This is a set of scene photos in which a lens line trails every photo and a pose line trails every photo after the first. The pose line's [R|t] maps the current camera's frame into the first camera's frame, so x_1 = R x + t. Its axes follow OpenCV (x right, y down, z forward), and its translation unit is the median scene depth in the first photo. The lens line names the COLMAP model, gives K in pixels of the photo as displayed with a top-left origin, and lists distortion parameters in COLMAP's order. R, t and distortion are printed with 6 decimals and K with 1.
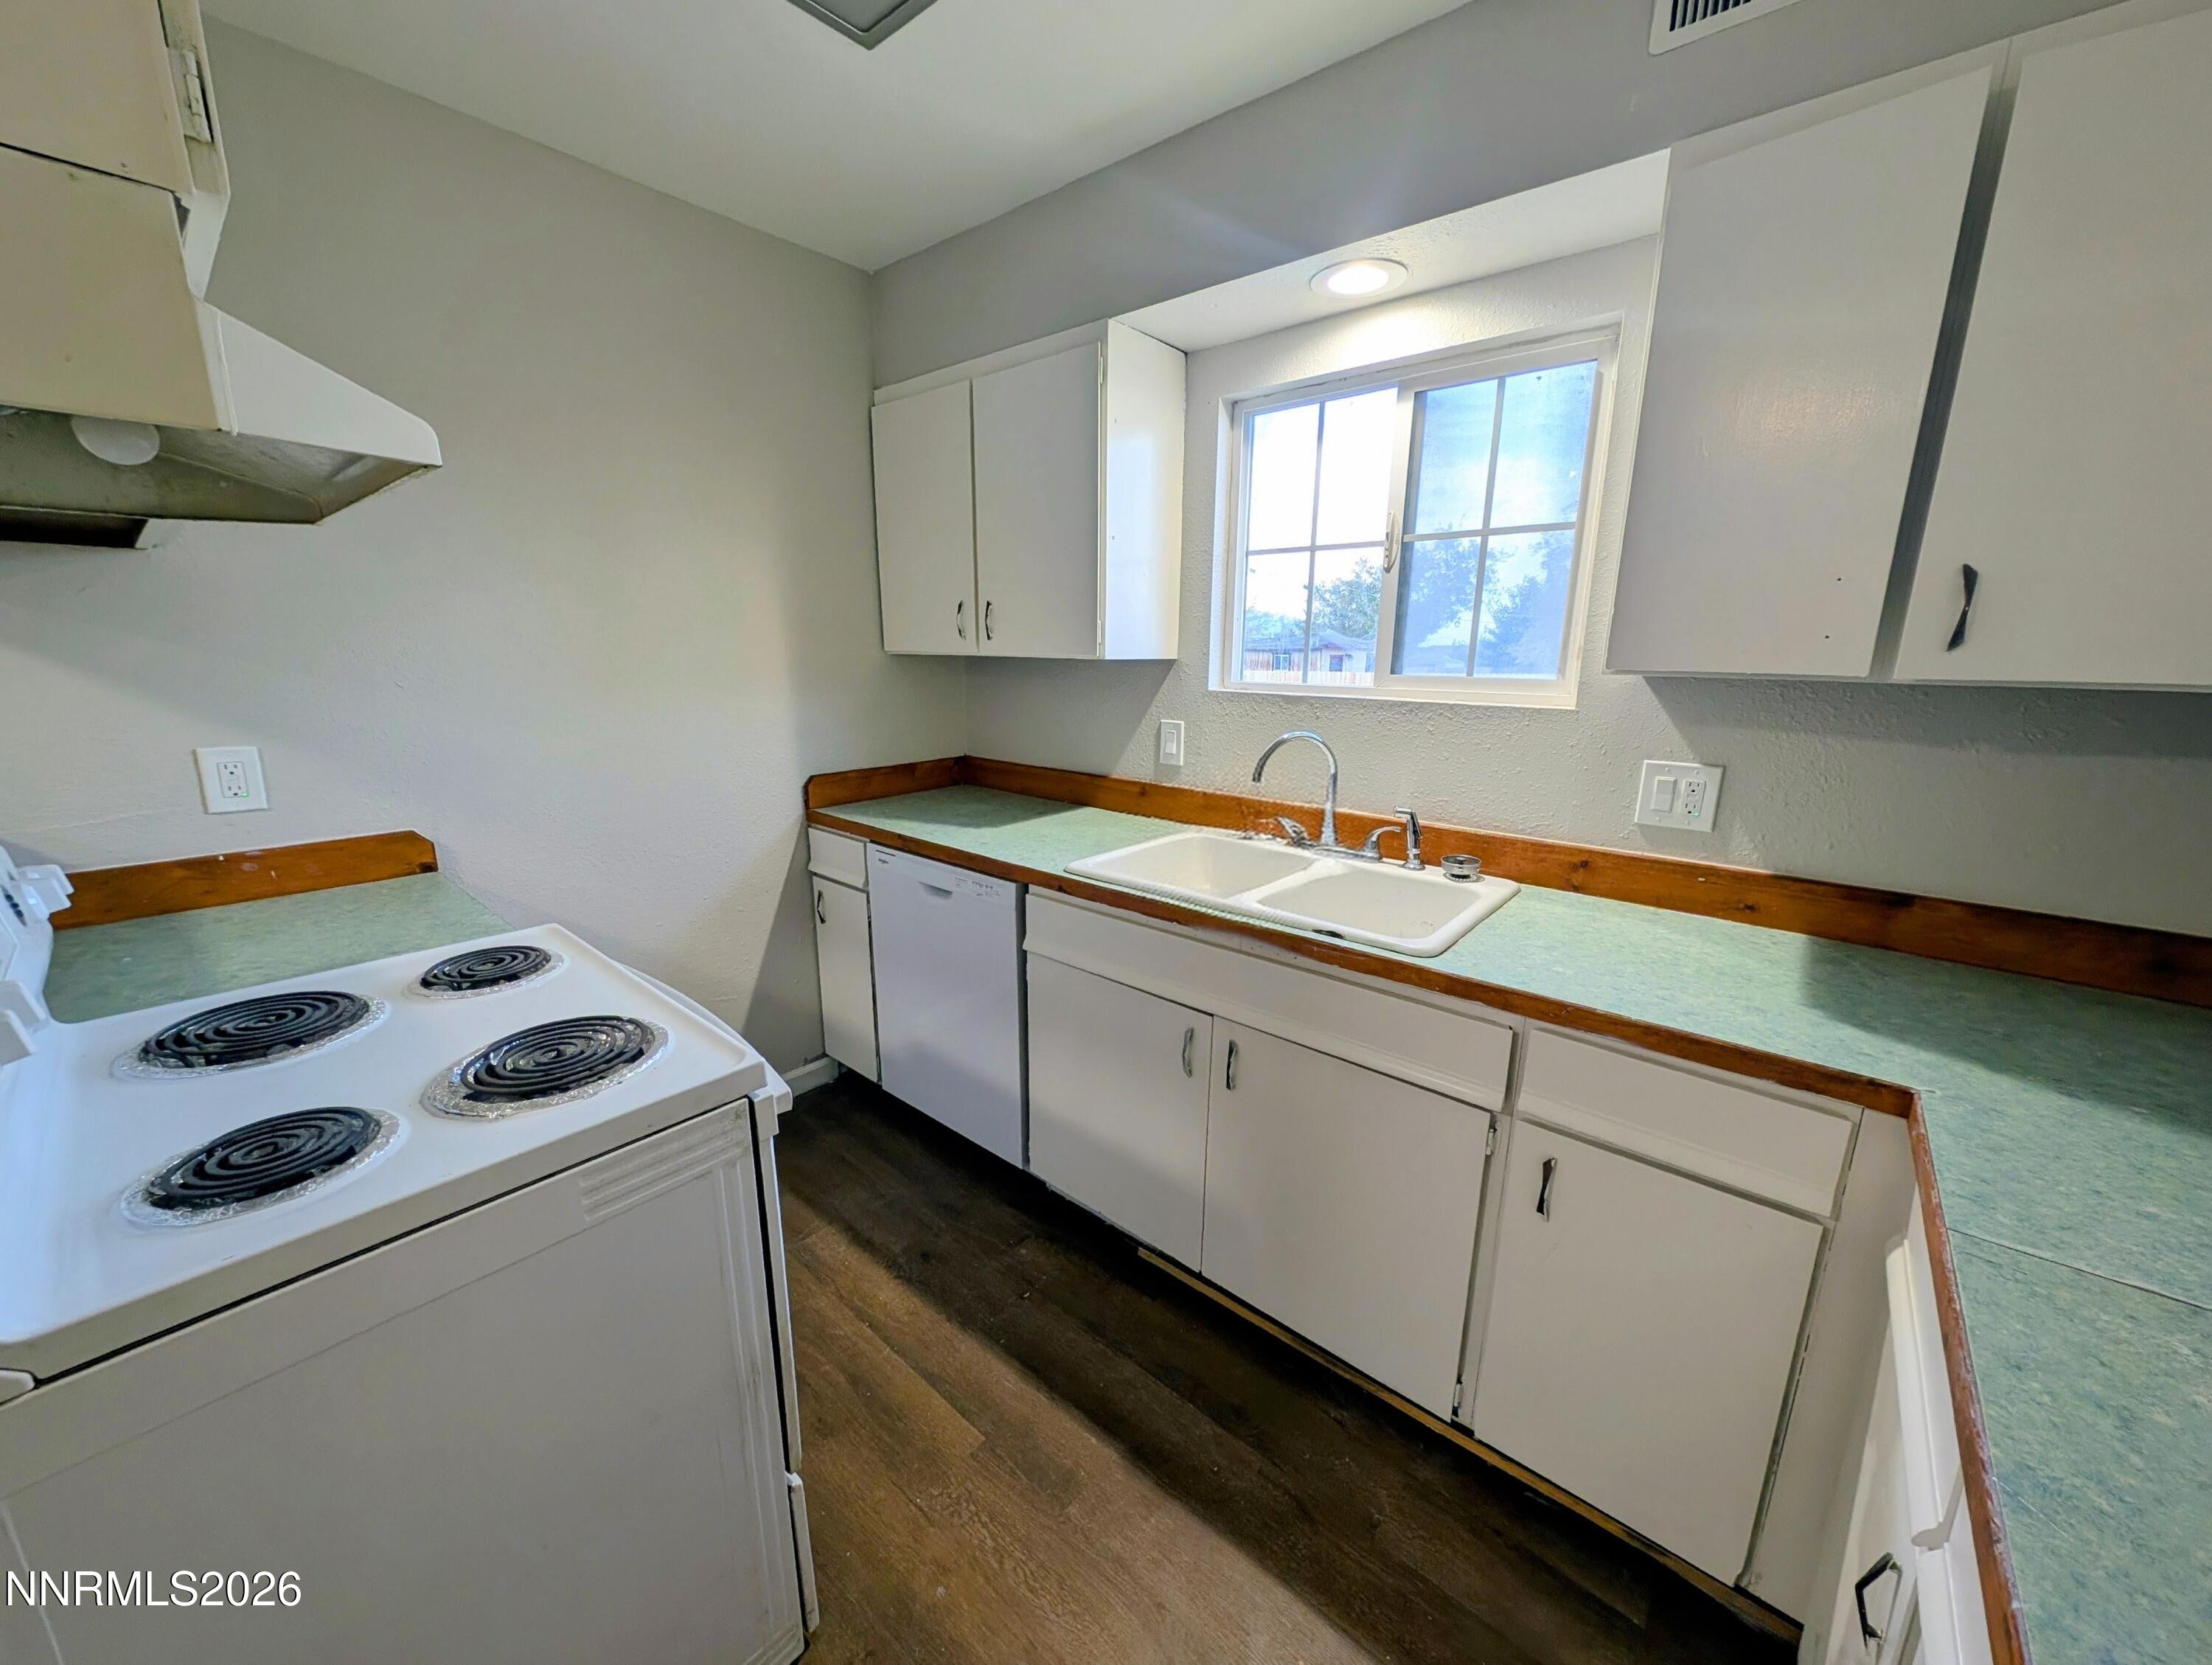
lens RADIAL K [[830.0, 0, 1108.1], [0, 830.0, 829.6], [0, 0, 1]] dist [0.020212, -0.013206]
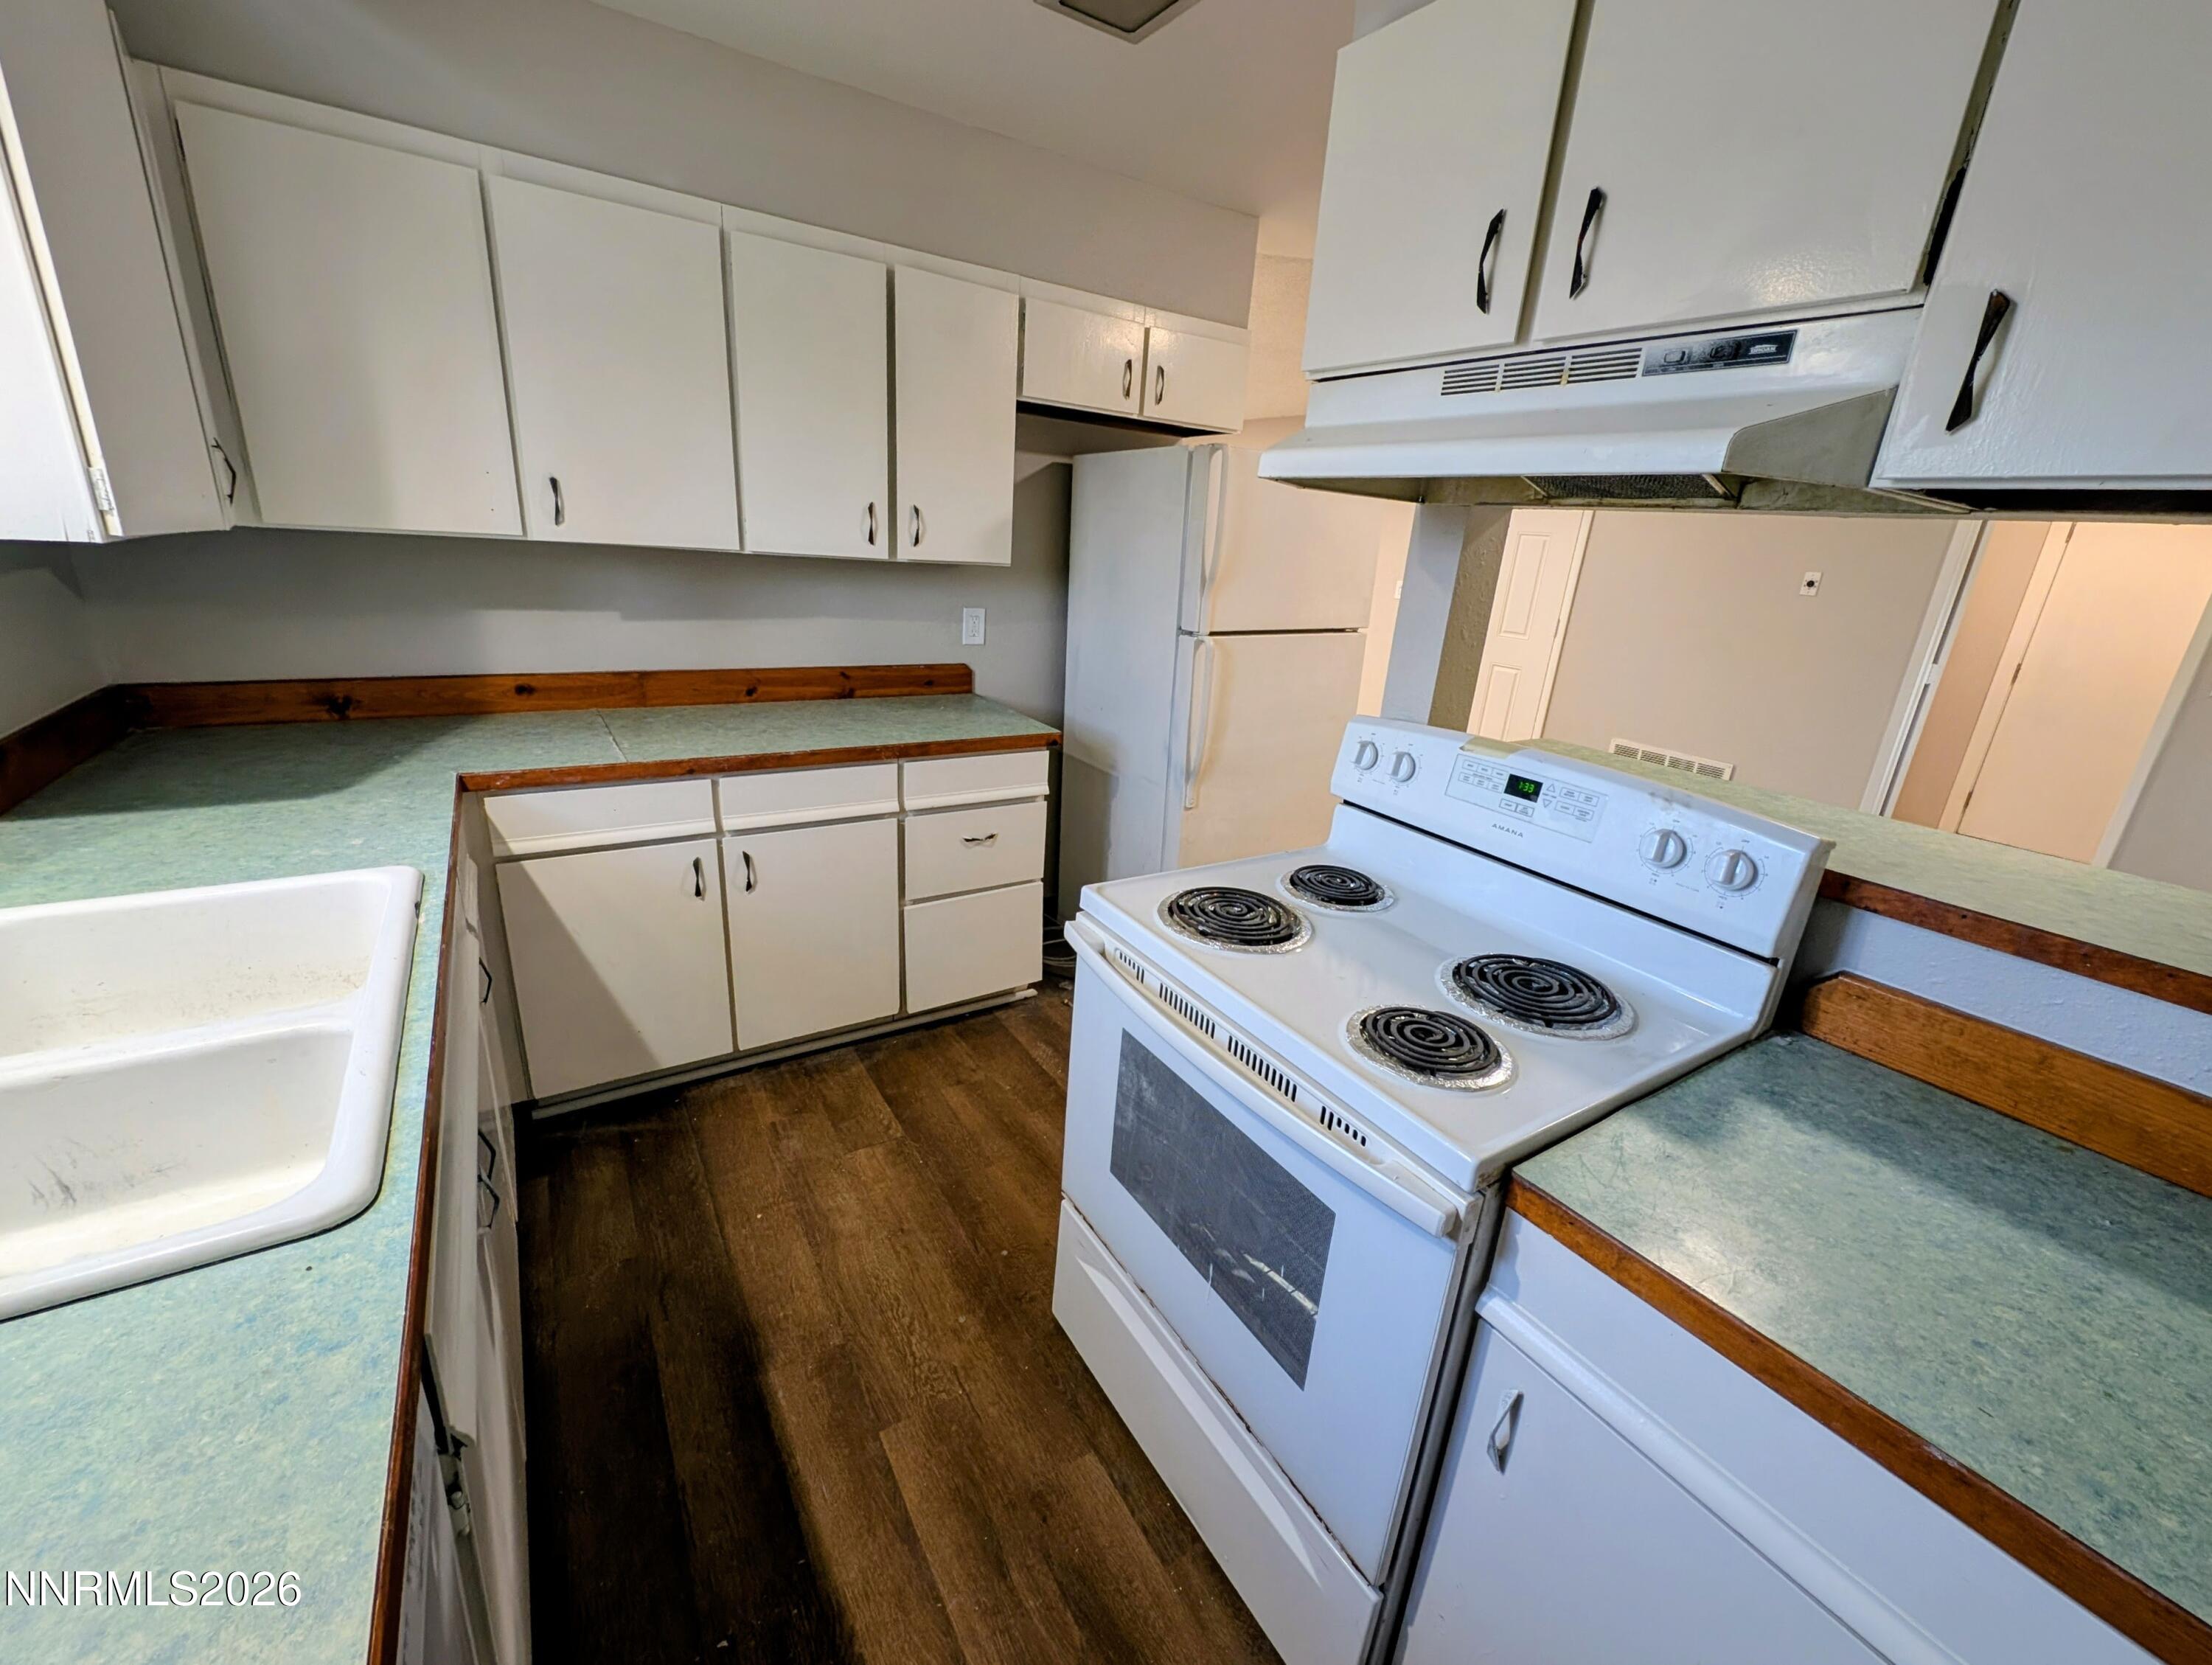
lens RADIAL K [[899.9, 0, 1108.3], [0, 899.9, 828.4], [0, 0, 1]] dist [0.013032, -0.005251]
pose [[-0.953924, -0.160254, 0.253668, -0.526082], [-0.009483, 0.861106, 0.508337, -0.358587], [-0.299898, 0.482510, -0.822949, 1.395143]]
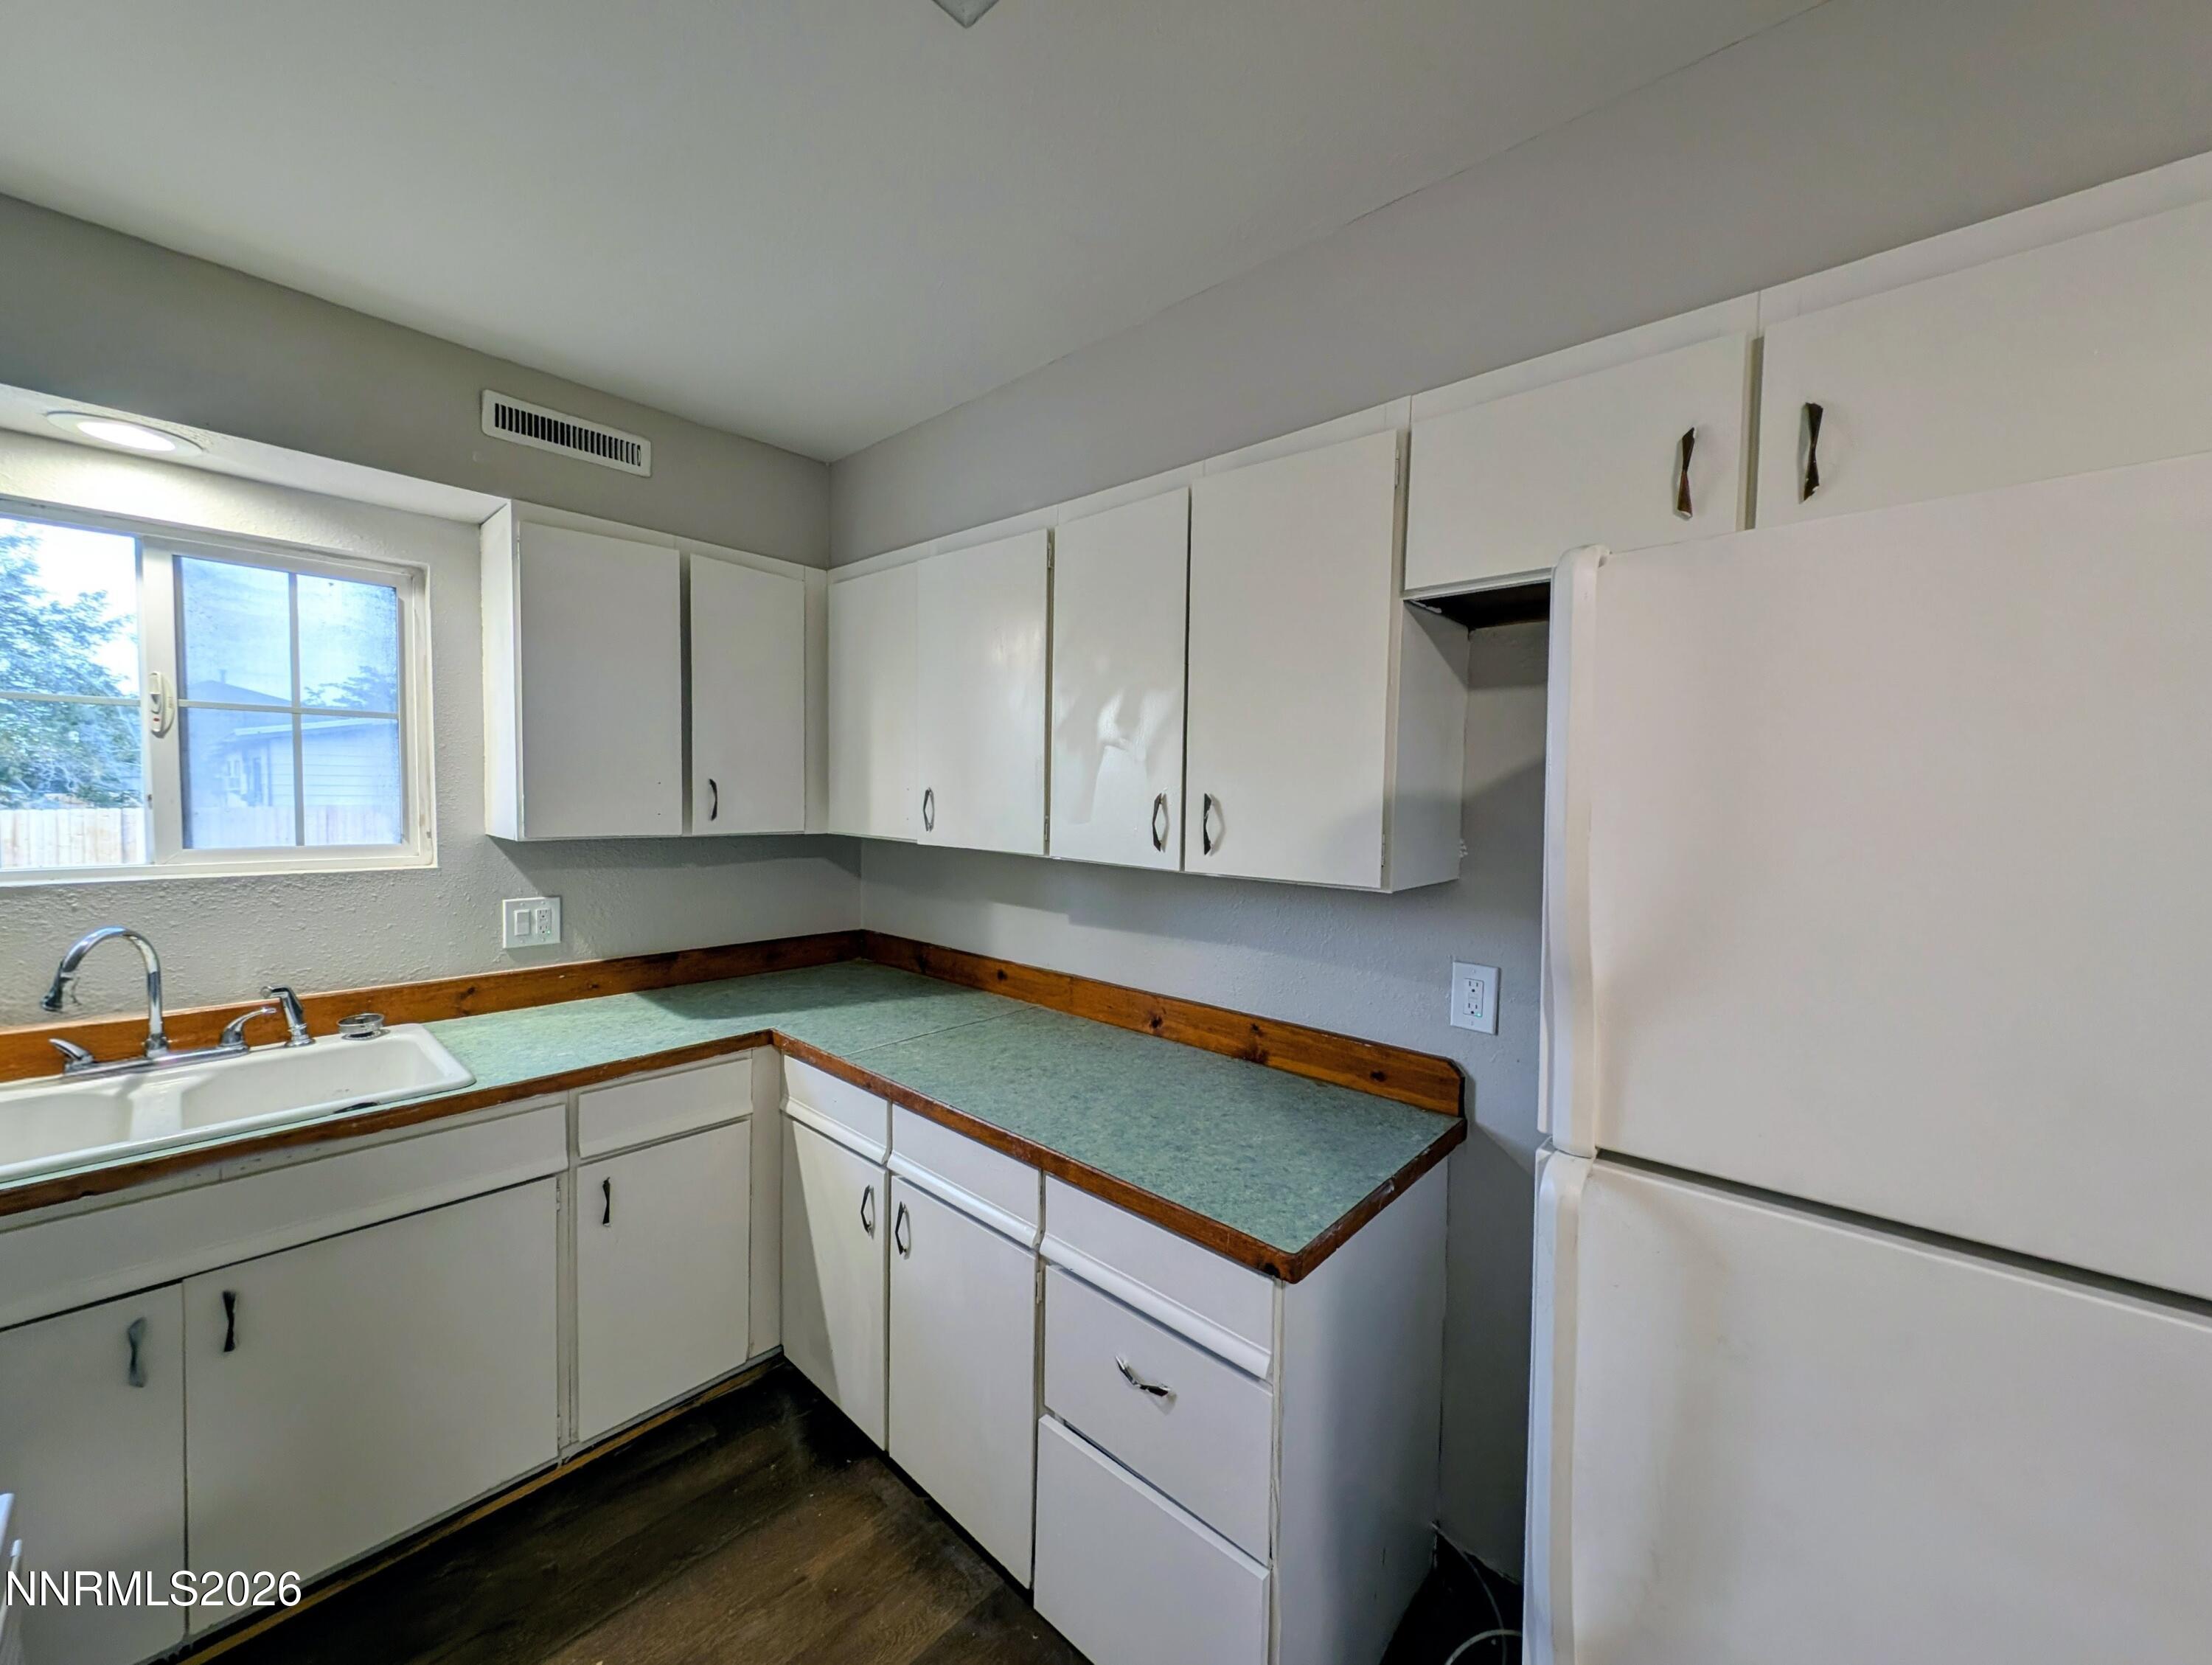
lens RADIAL K [[830.0, 0, 1108.1], [0, 830.0, 829.6], [0, 0, 1]] dist [0.020212, -0.013206]
pose [[0.026745, -0.055350, 0.998109, -0.670898], [0.200544, 0.978464, 0.048886, -0.068537], [-0.979320, 0.198857, 0.037270, -0.001570]]
